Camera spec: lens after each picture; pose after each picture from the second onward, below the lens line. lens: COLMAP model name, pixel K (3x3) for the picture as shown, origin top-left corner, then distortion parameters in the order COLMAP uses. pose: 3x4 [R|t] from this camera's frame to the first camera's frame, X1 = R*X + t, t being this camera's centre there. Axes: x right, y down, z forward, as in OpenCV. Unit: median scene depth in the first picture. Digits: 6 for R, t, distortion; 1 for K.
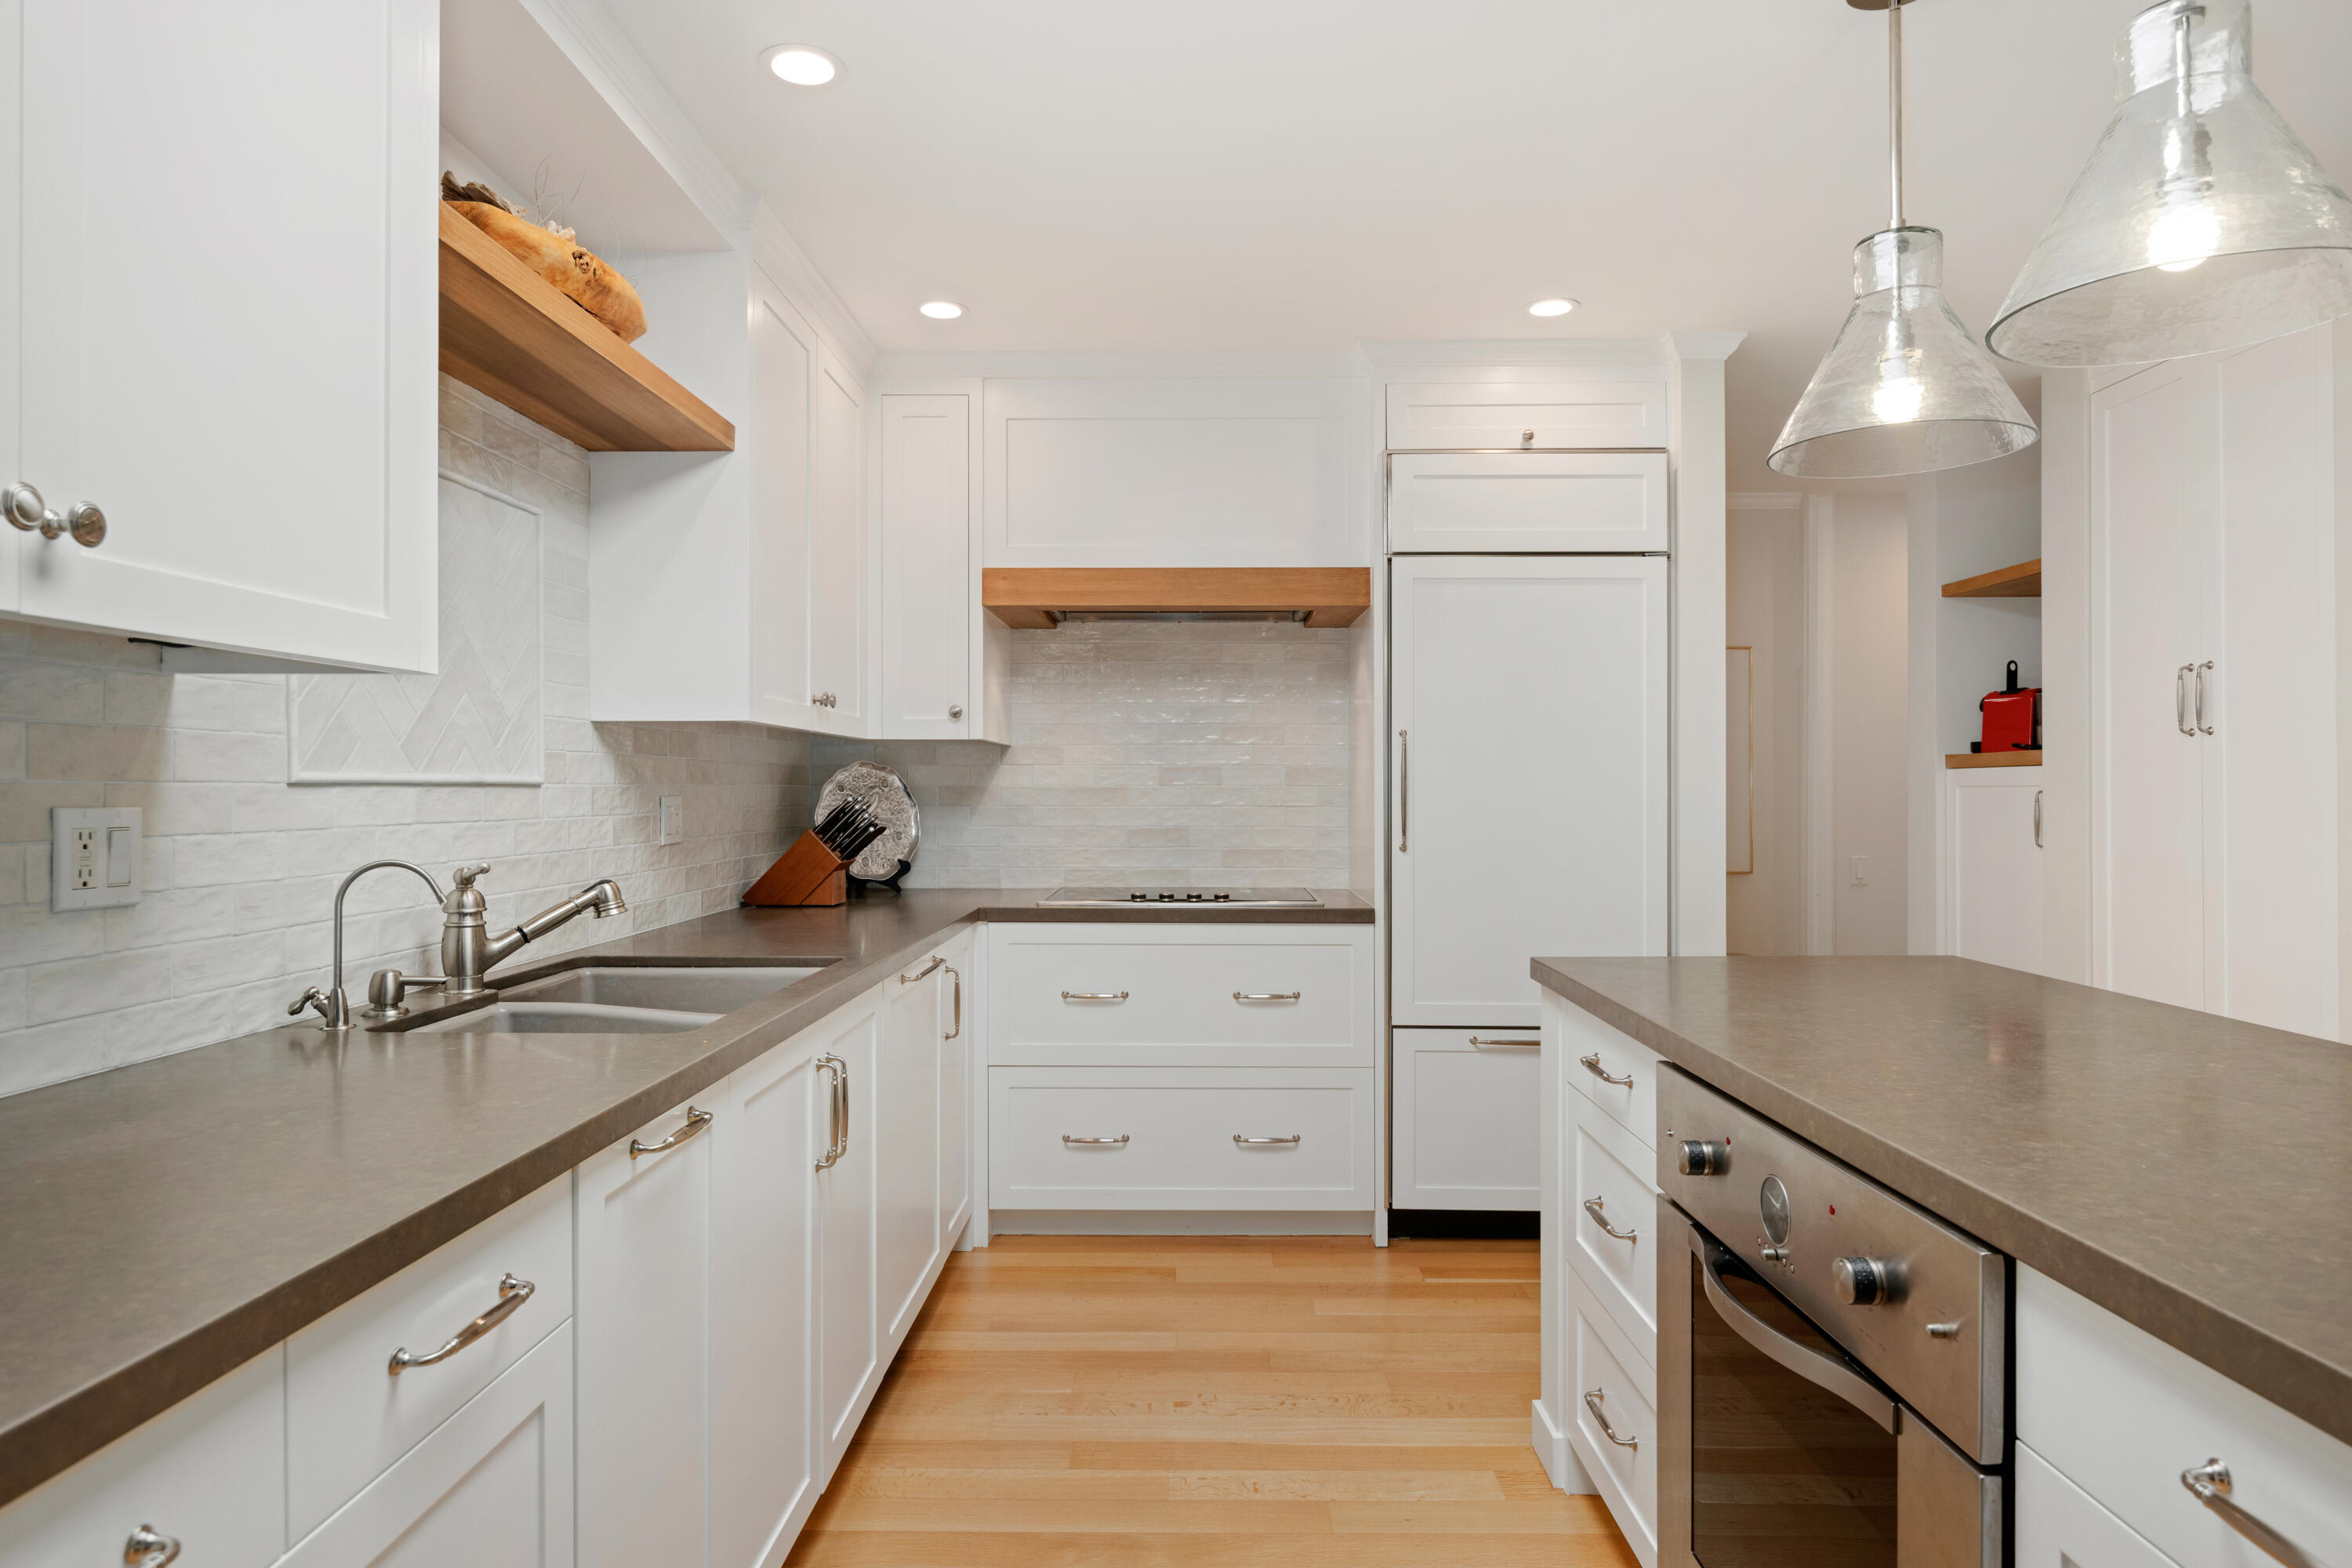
lens RADIAL K [[1327.5, 0, 1172.2], [0, 1327.5, 791.2], [0, 0, 1]] dist [-0.002720, 0.000726]
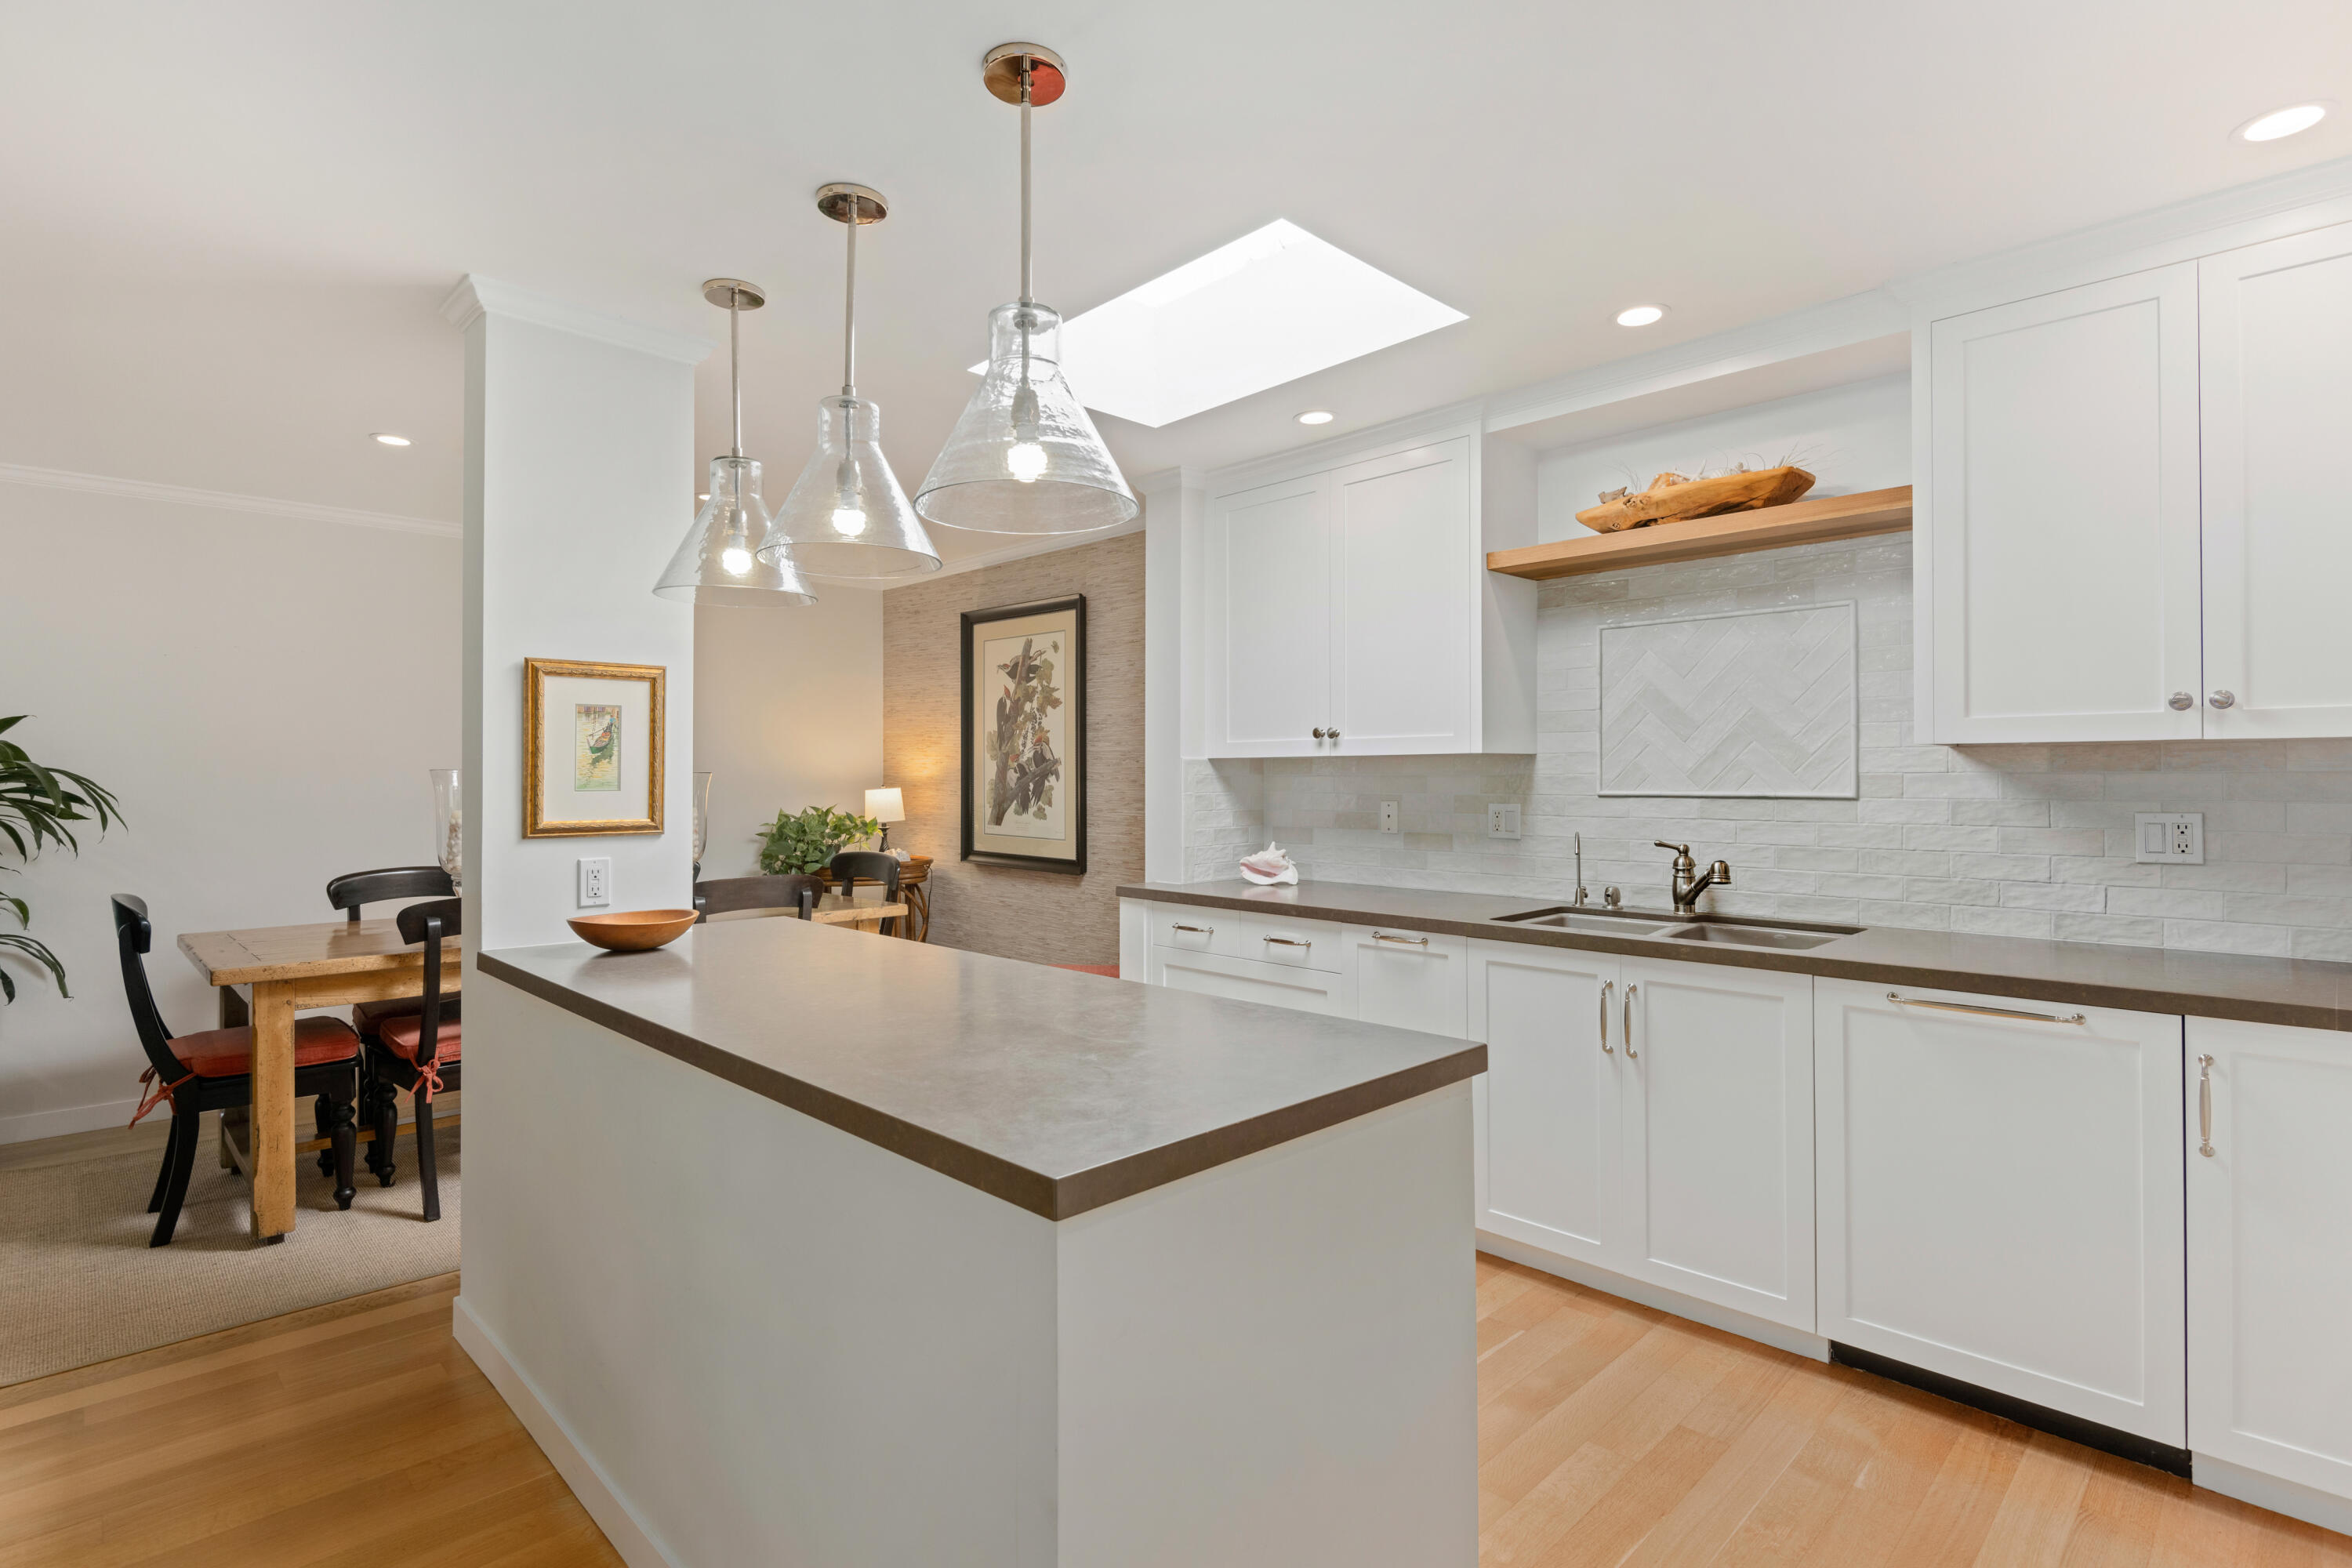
lens RADIAL K [[1134.7, 0, 1172.5], [0, 1134.7, 774.0], [0, 0, 1]] dist [0.000600, -0.003773]
pose [[-0.702504, 0.001084, -0.711679, 0.965156], [0.002625, 0.999996, -0.001068, -0.034372], [0.711675, -0.002619, -0.702504, 1.477317]]
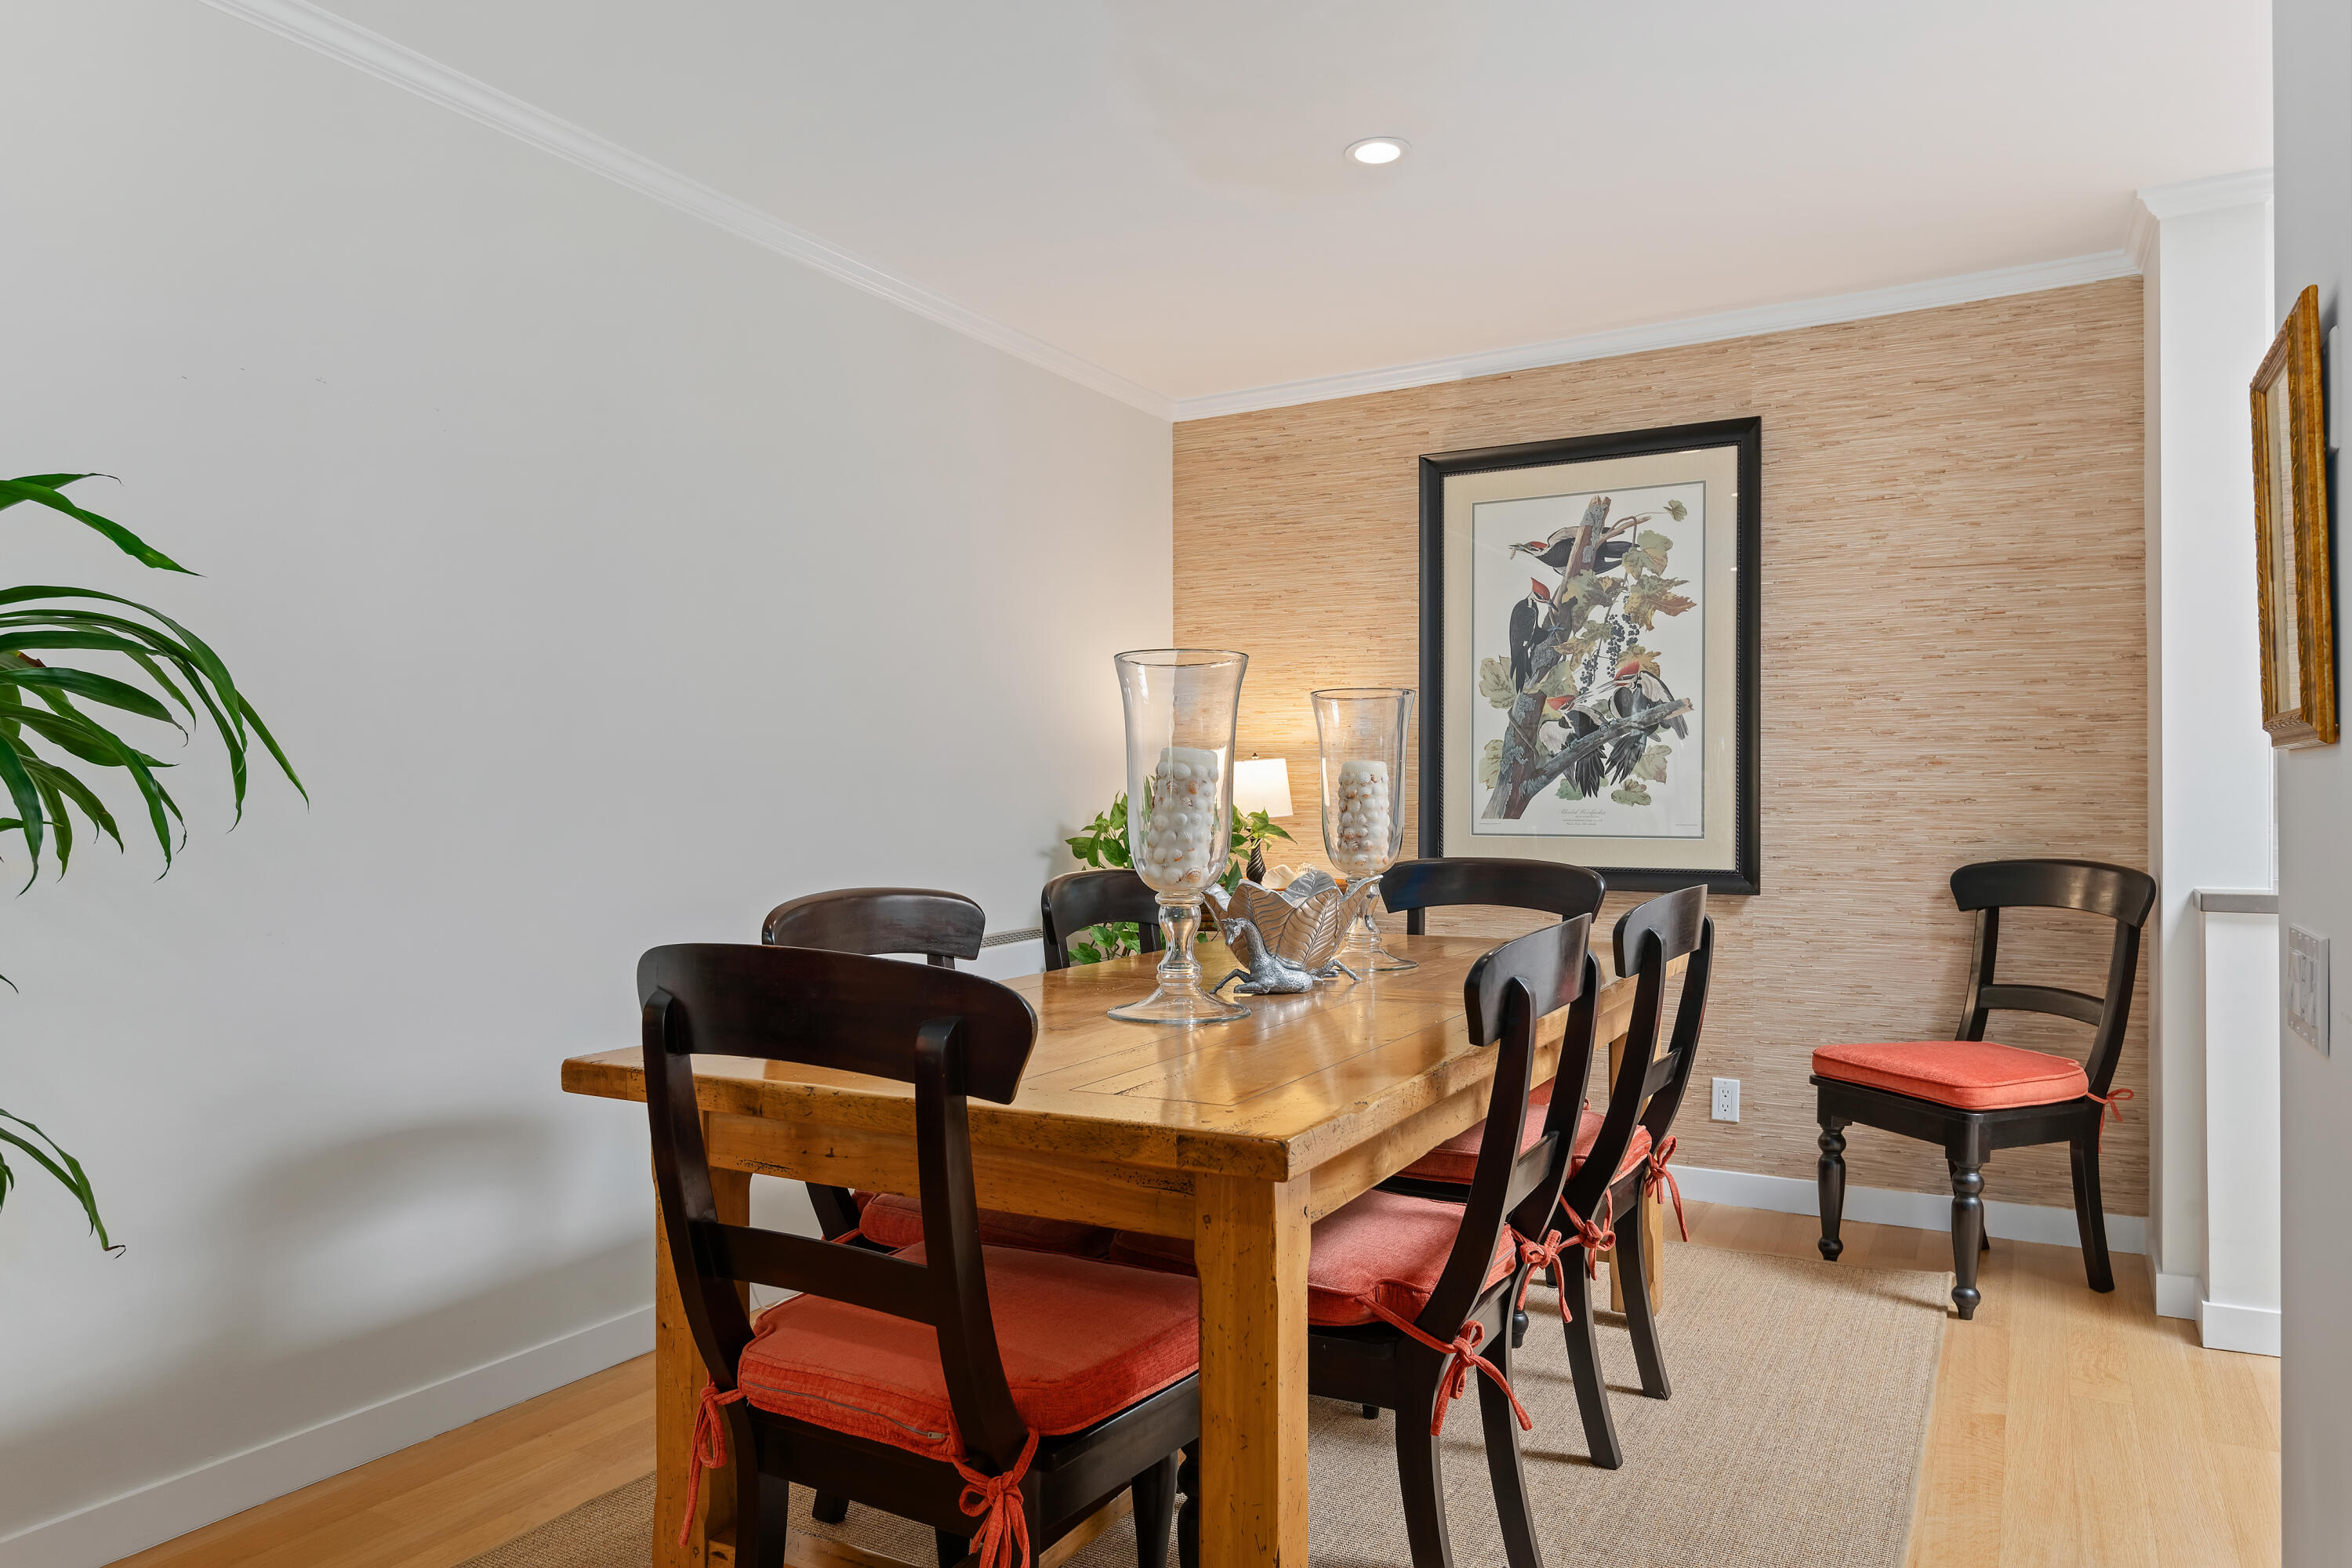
lens RADIAL K [[1497.3, 0, 1156.1], [0, 1497.3, 806.1], [0, 0, 1]] dist [0.005274, -0.000601]
pose [[-0.476715, 0.009516, -0.879007, 1.379146], [0.009028, 0.999942, 0.005929, 0.044349], [0.879012, -0.005110, -0.476773, -0.048178]]
